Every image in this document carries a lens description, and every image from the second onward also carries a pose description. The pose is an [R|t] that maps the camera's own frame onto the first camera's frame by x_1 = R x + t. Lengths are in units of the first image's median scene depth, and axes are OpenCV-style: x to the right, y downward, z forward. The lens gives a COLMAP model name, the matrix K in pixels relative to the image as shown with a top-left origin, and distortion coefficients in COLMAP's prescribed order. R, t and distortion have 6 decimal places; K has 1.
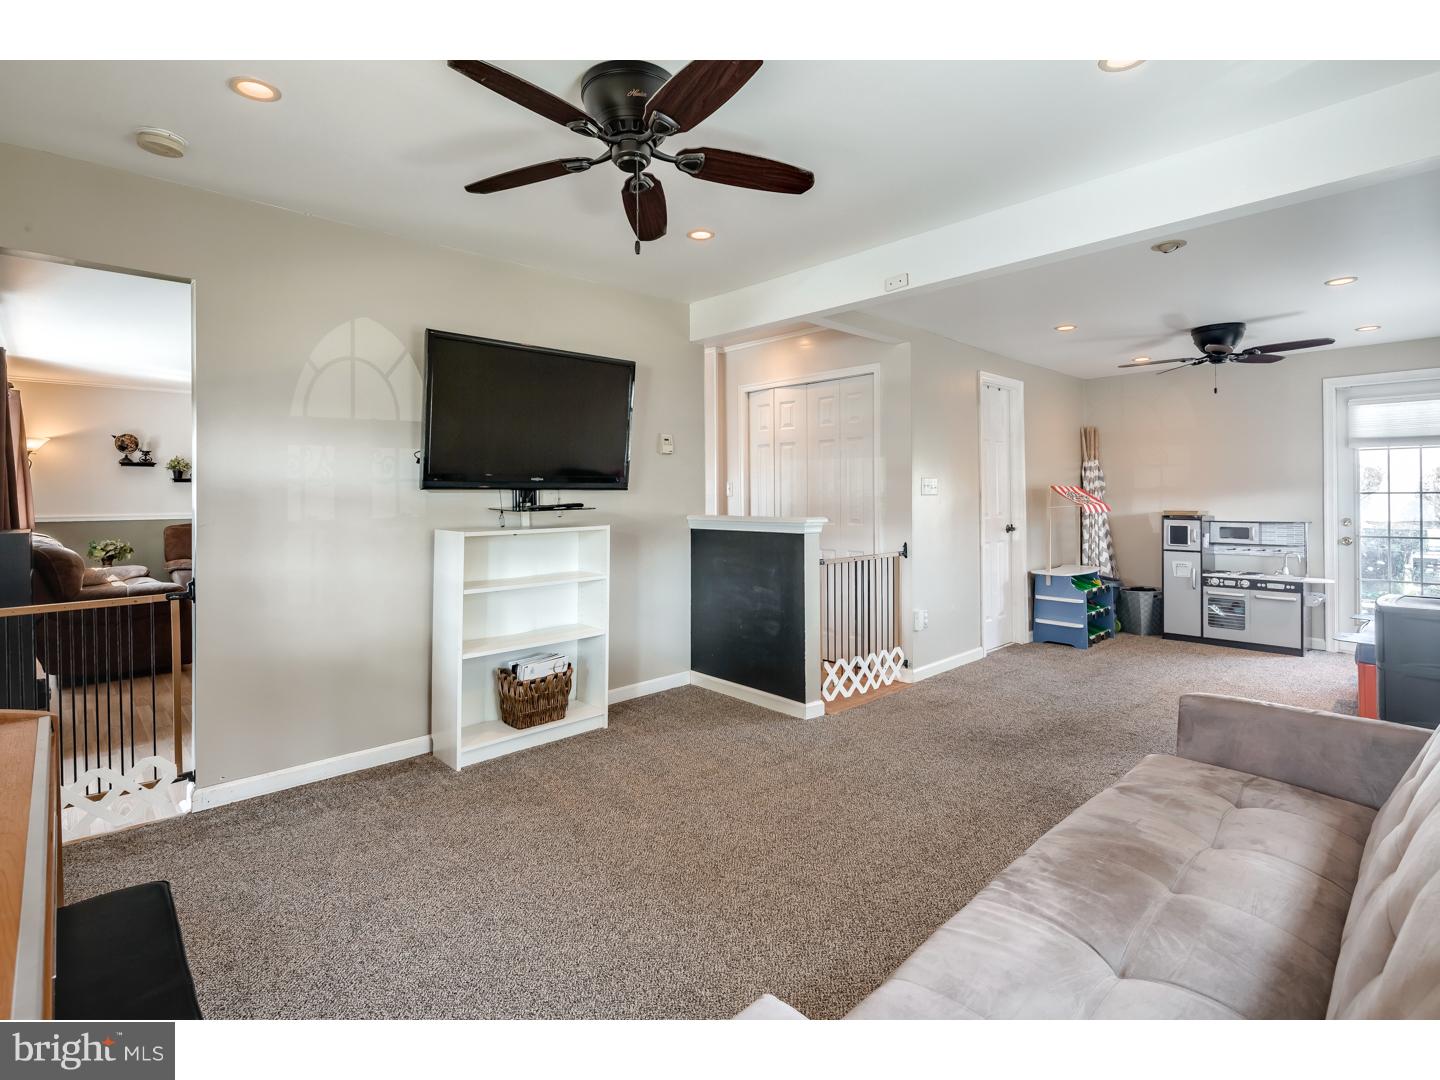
lens RADIAL K [[693.1, 0, 716.2], [0, 693.1, 491.7], [0, 0, 1]] dist [-0.003063, -0.000544]
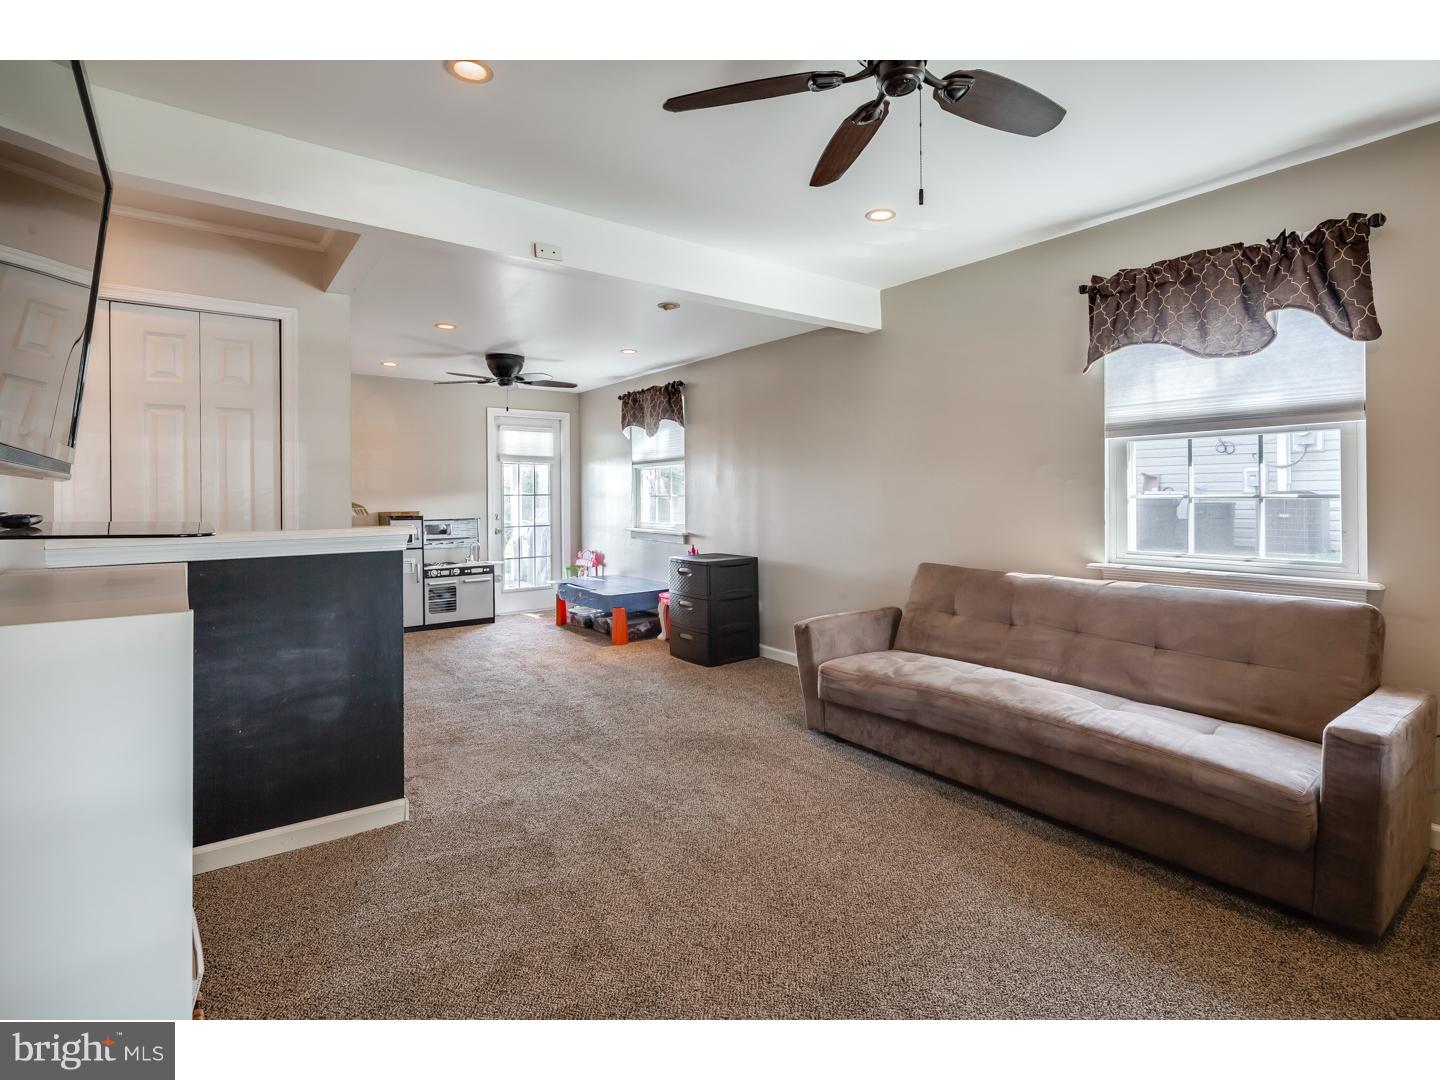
lens RADIAL K [[693.1, 0, 716.2], [0, 693.1, 491.7], [0, 0, 1]] dist [-0.003063, -0.000544]
pose [[0.109077, 0.006696, 0.994011, -0.353704], [0.001970, 0.999974, -0.006952, 0.005228], [-0.994031, 0.002717, 0.109061, 0.416306]]
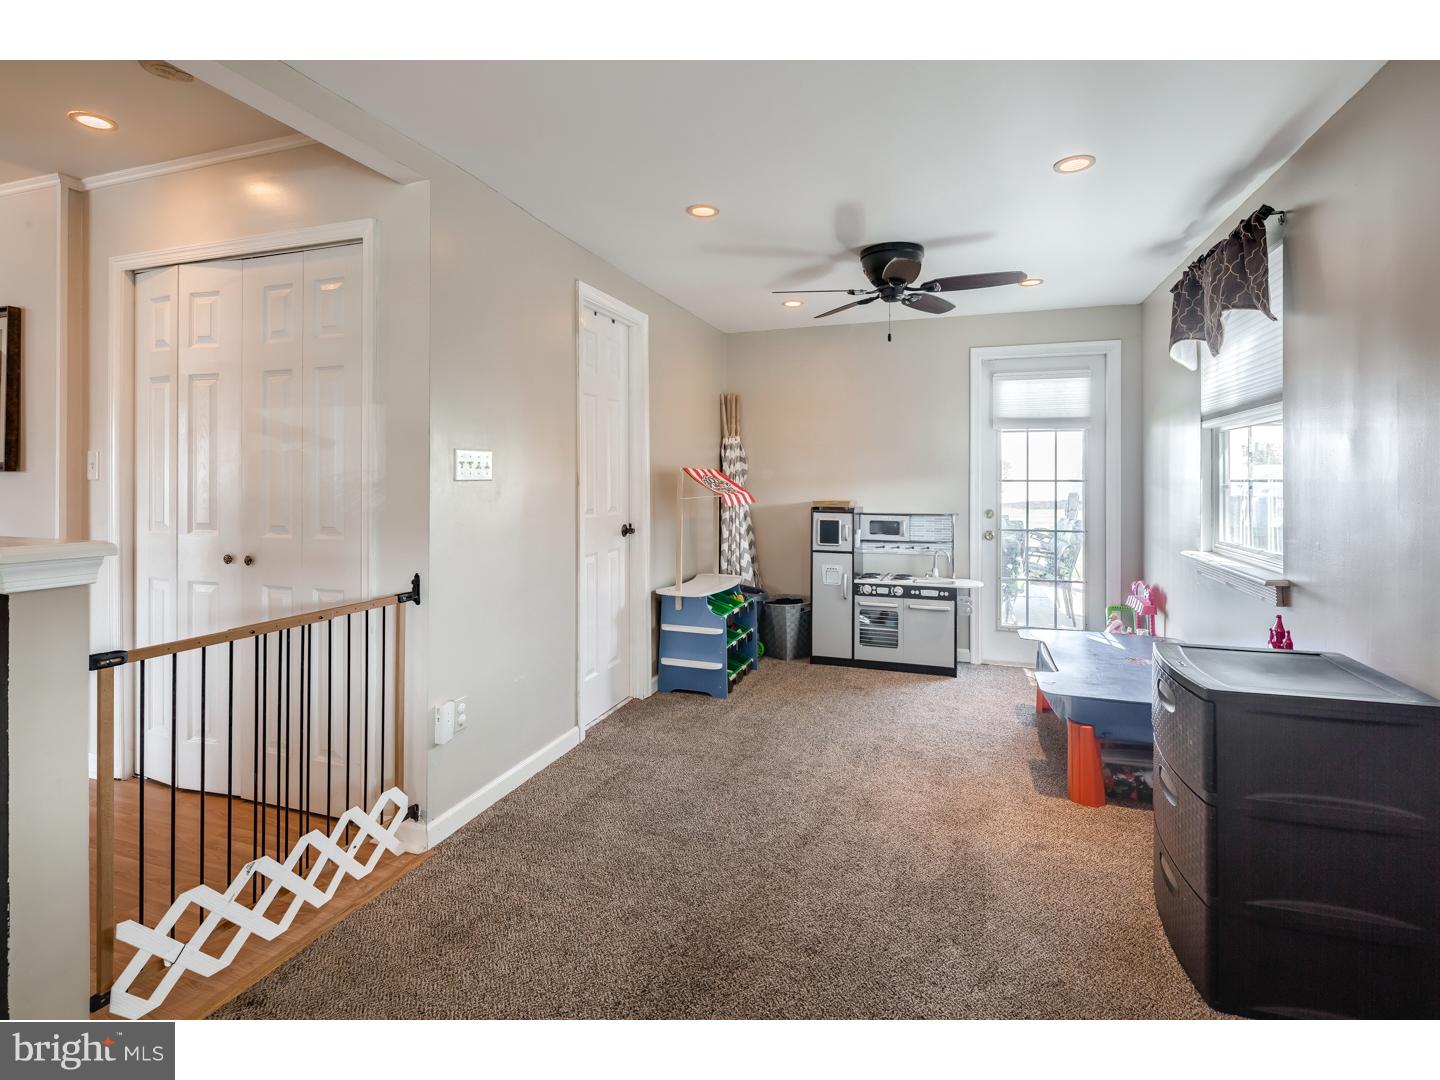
lens RADIAL K [[702.1, 0, 717.6], [0, 702.1, 475.6], [0, 0, 1]] dist [0.000051, -0.000186]
pose [[0.884608, 0.008593, 0.466256, 0.184695], [-0.009395, 0.999956, -0.000605, -0.000297], [-0.466241, -0.003845, 0.884650, 0.358114]]
